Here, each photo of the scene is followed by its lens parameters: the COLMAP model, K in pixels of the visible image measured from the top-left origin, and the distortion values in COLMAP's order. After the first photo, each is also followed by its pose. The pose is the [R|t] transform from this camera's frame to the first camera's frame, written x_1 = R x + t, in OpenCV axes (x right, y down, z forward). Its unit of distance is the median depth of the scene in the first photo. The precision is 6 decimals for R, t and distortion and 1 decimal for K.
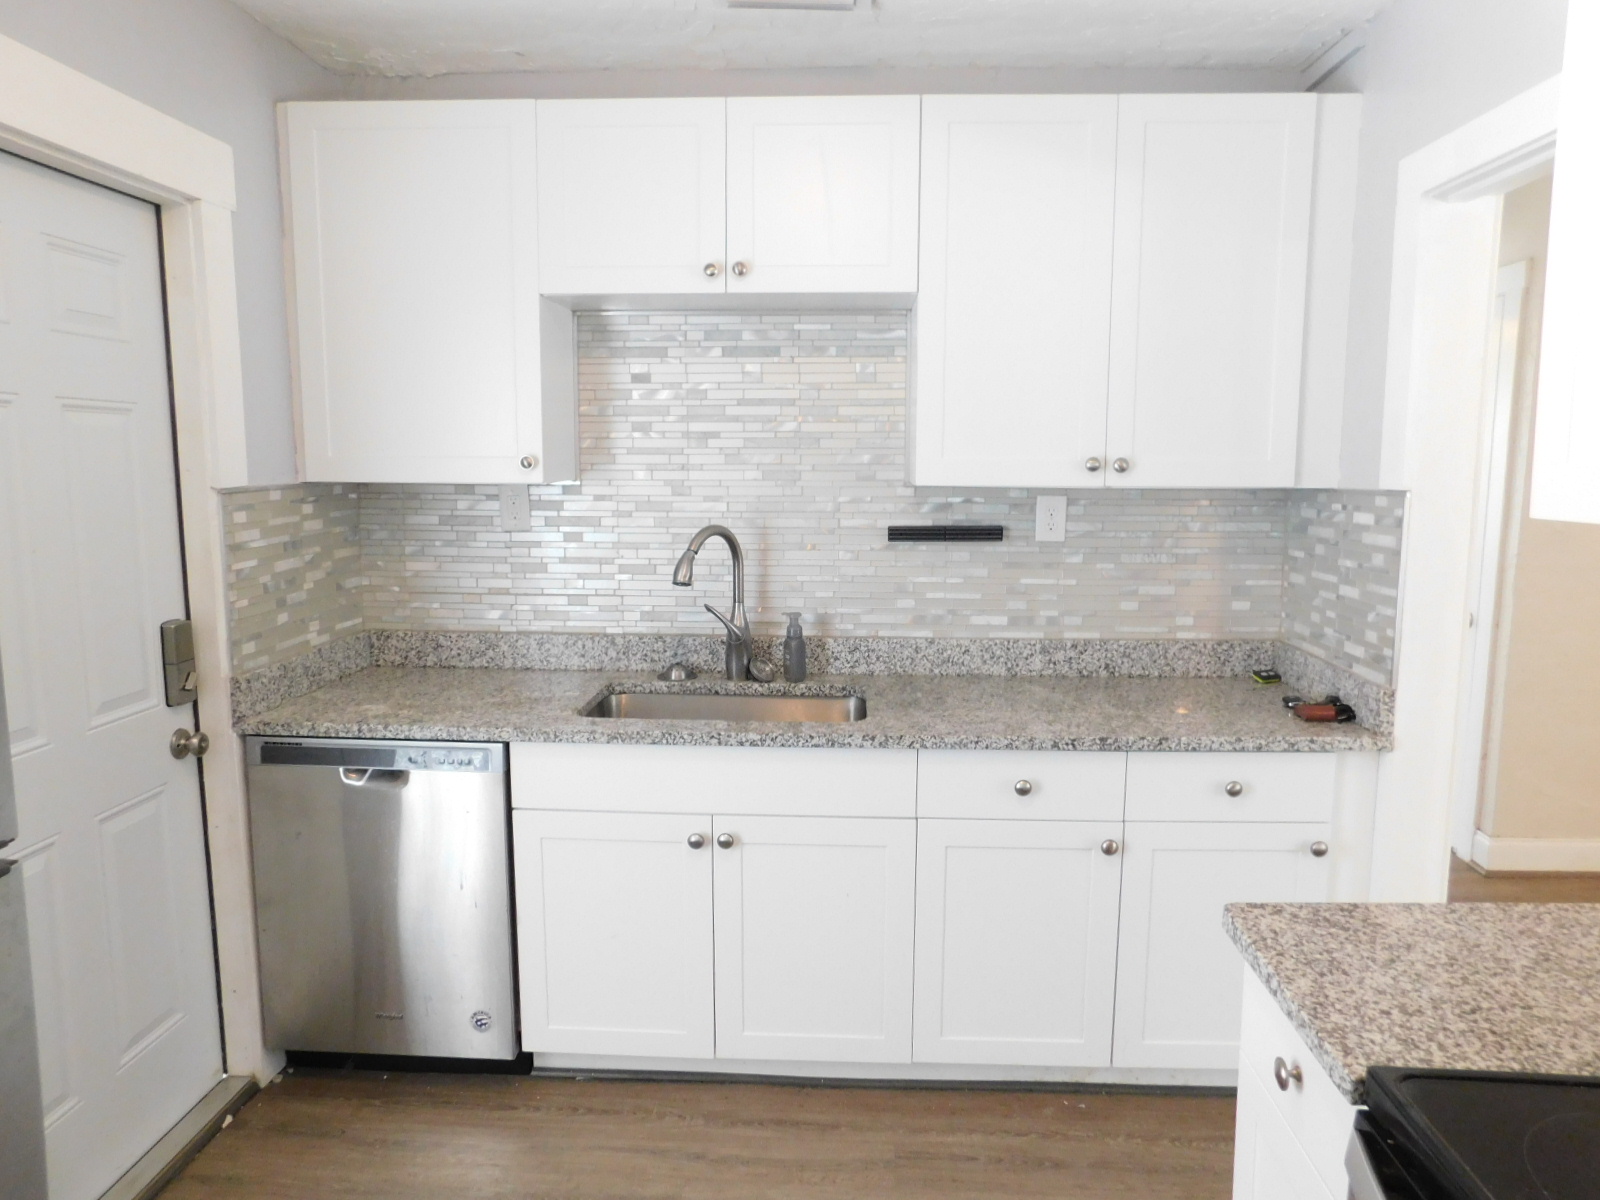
lens RADIAL K [[1075.1, 0, 801.4], [0, 1075.1, 597.7], [0, 0, 1]] dist [0.001482, 0.008165]
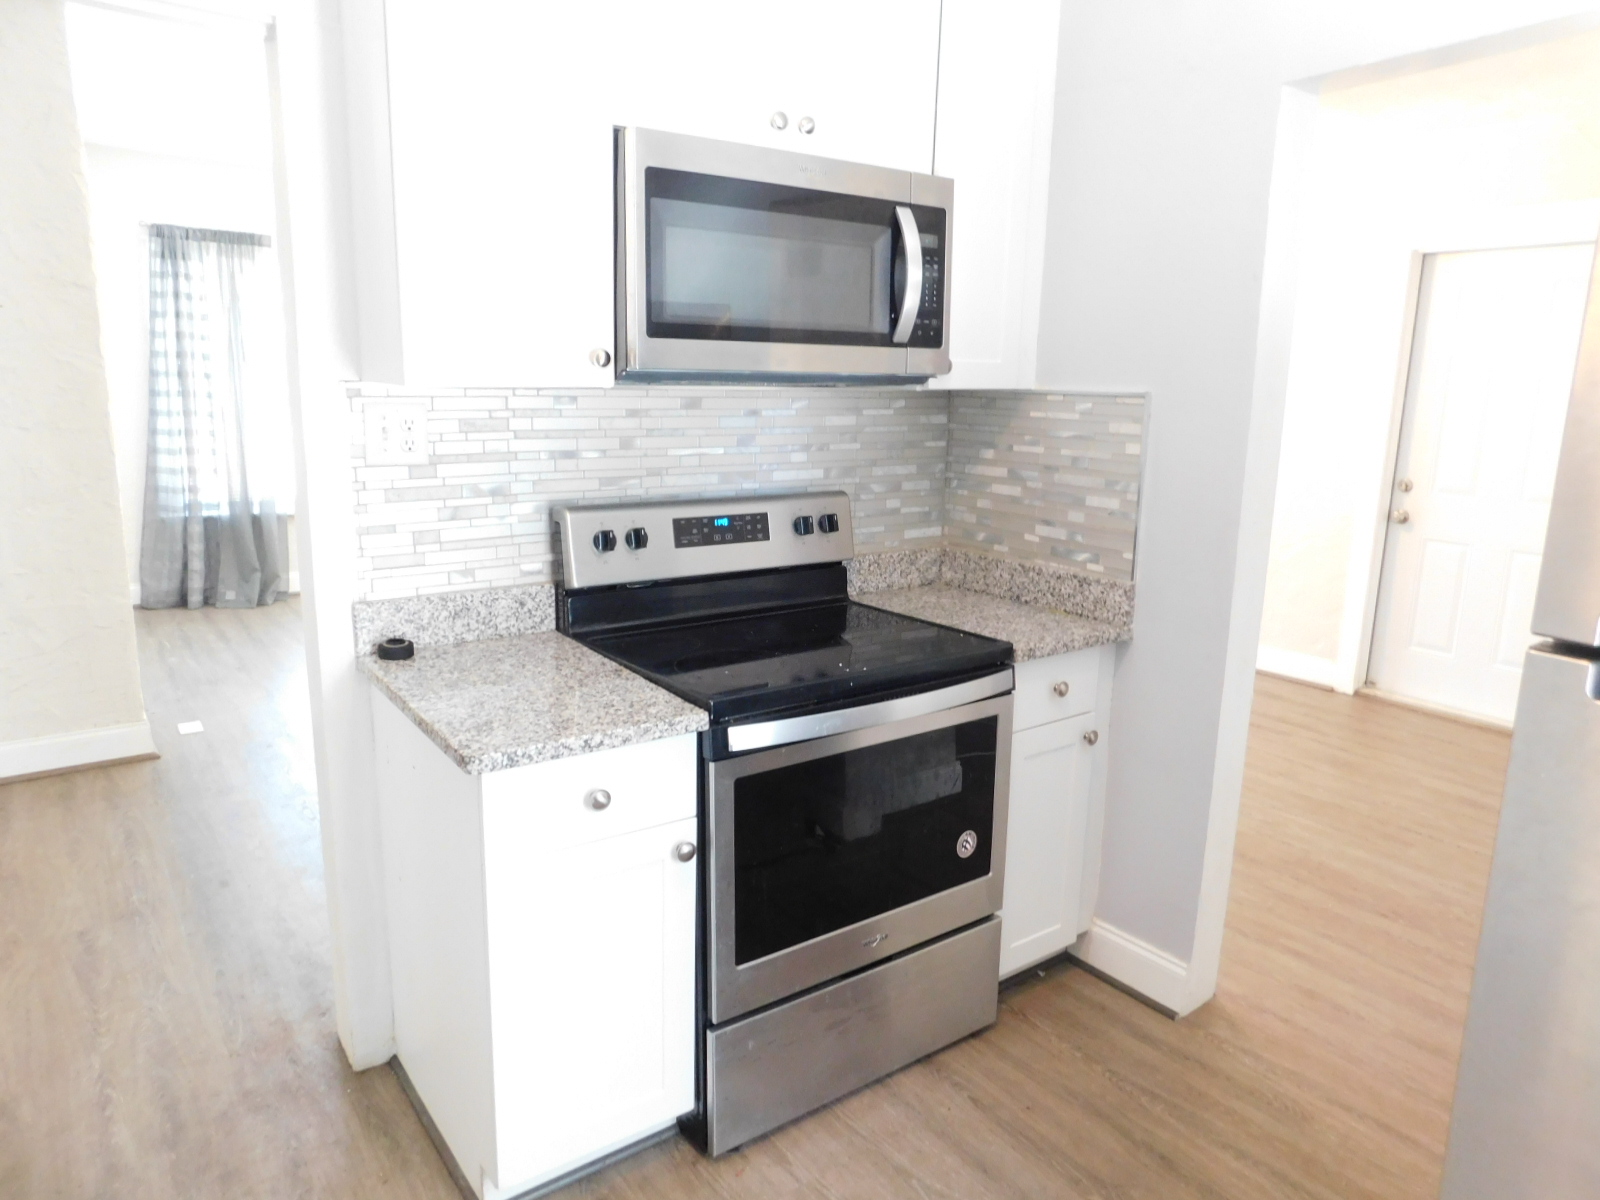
lens RADIAL K [[1075.1, 0, 793.9], [0, 1075.1, 606.9], [0, 0, 1]] dist [0.001482, 0.008165]
pose [[-0.635731, -0.176823, 0.751385, -0.733486], [0.076307, 0.954246, 0.289124, -0.183134], [-0.768129, 0.241141, -0.593151, 1.602652]]
